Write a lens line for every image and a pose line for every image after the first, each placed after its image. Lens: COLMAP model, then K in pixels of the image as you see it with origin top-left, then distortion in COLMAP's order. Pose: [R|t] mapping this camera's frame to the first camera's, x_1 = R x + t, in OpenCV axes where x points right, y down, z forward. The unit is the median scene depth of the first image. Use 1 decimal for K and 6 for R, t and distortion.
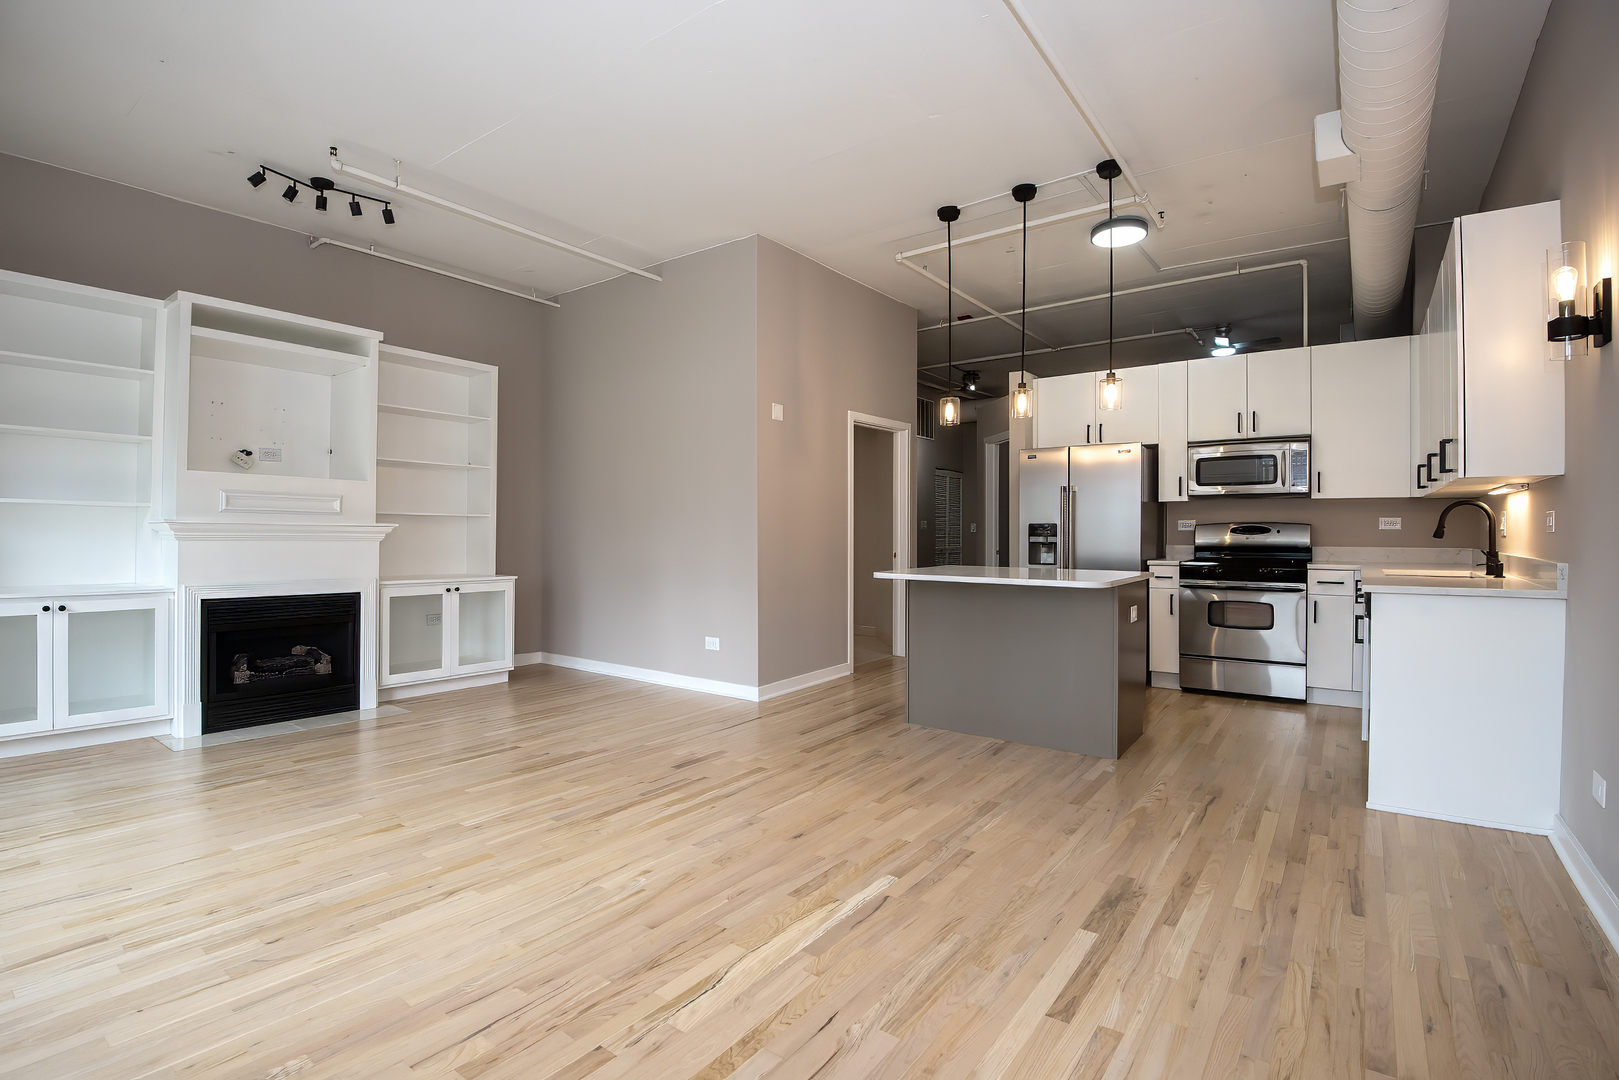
lens RADIAL K [[772.7, 0, 813.5], [0, 772.7, 538.8], [0, 0, 1]] dist [-0.012938, -0.007352]
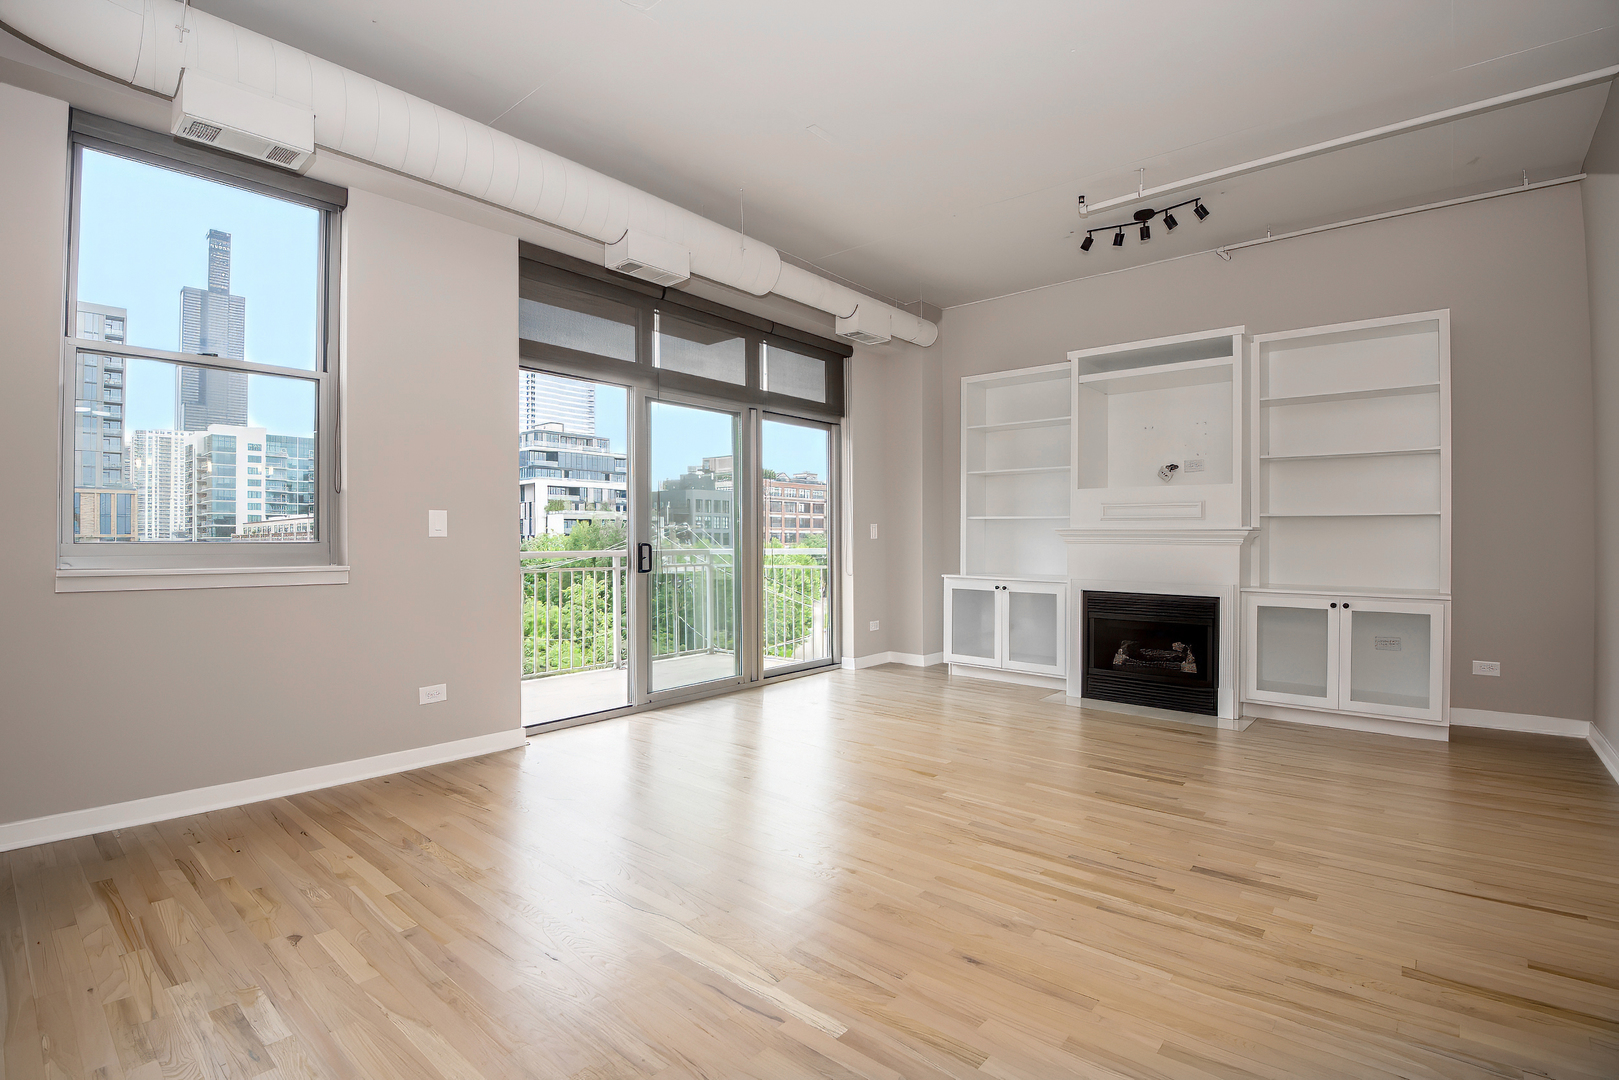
lens RADIAL K [[753.8, 0, 801.3], [0, 753.8, 545.3], [0, 0, 1]] dist [-0.017868, -0.013355]
pose [[-0.083005, 0.001715, -0.996548, 0.444283], [-0.007291, 0.999971, 0.002329, 0.004718], [0.996522, 0.007460, -0.082990, 0.594199]]
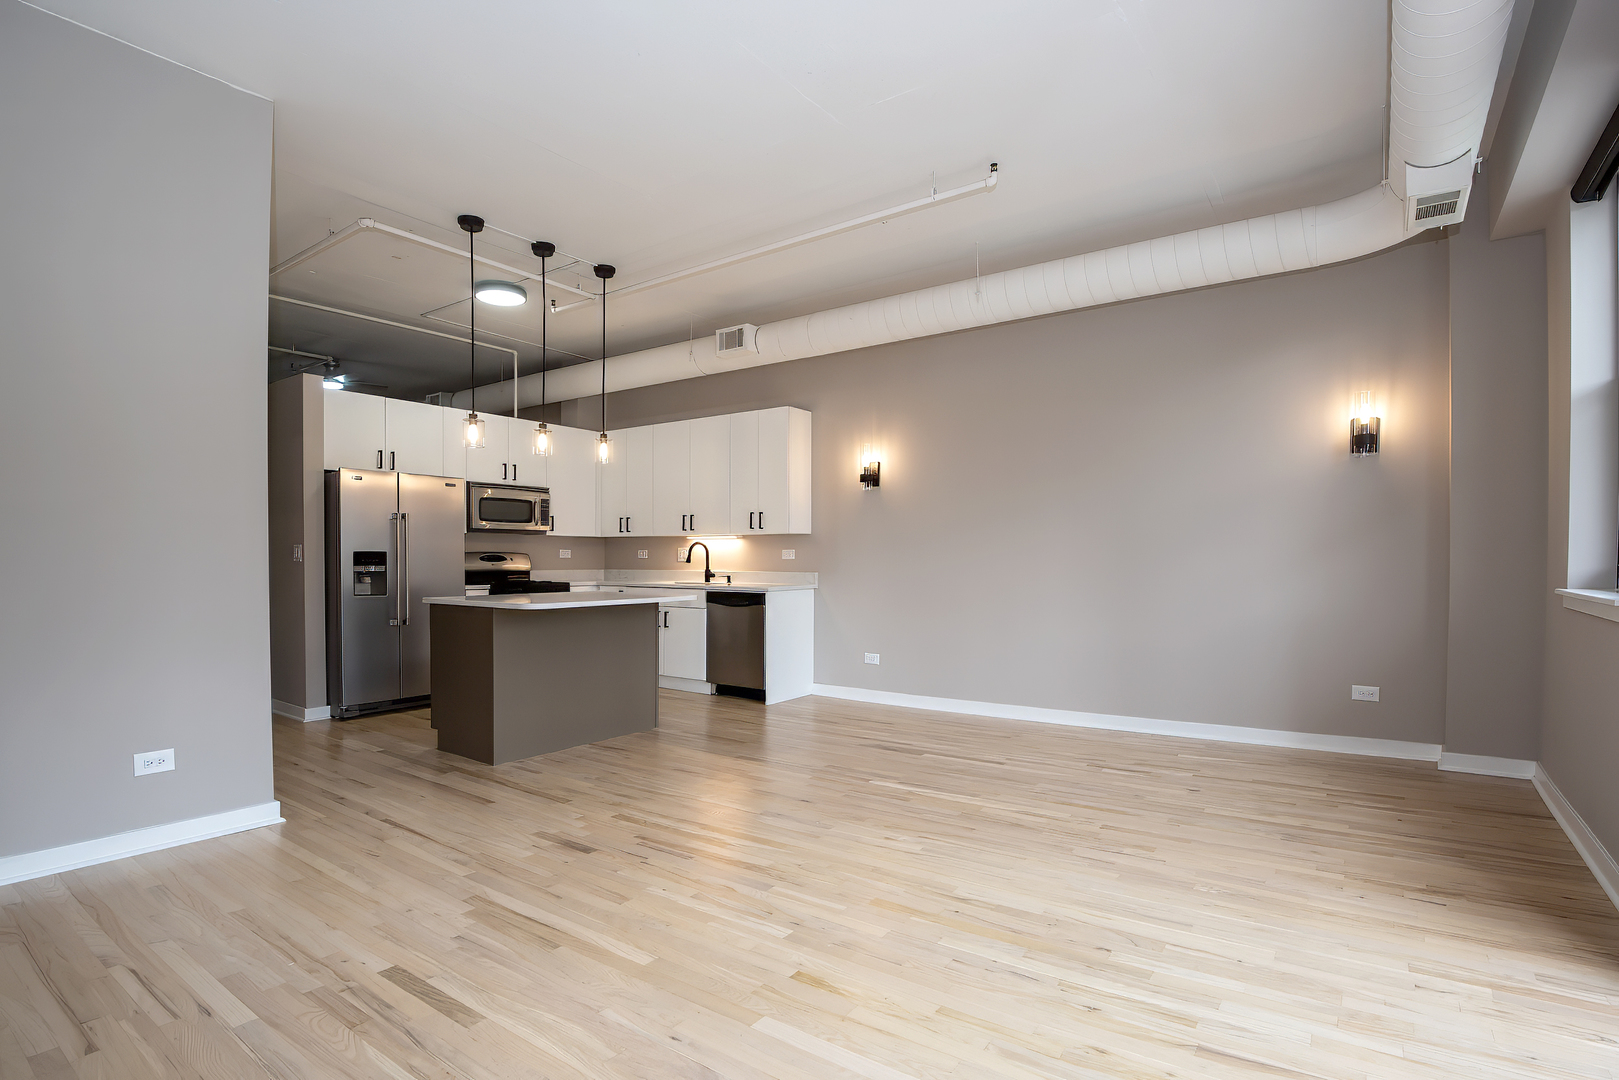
lens RADIAL K [[753.8, 0, 832.1], [0, 753.8, 562.7], [0, 0, 1]] dist [-0.017868, -0.013355]
pose [[-0.045235, 0.001249, 0.998976, -0.812428], [0.009217, 0.999957, -0.000833, 0.002658], [-0.998934, 0.009170, -0.045245, 0.667716]]
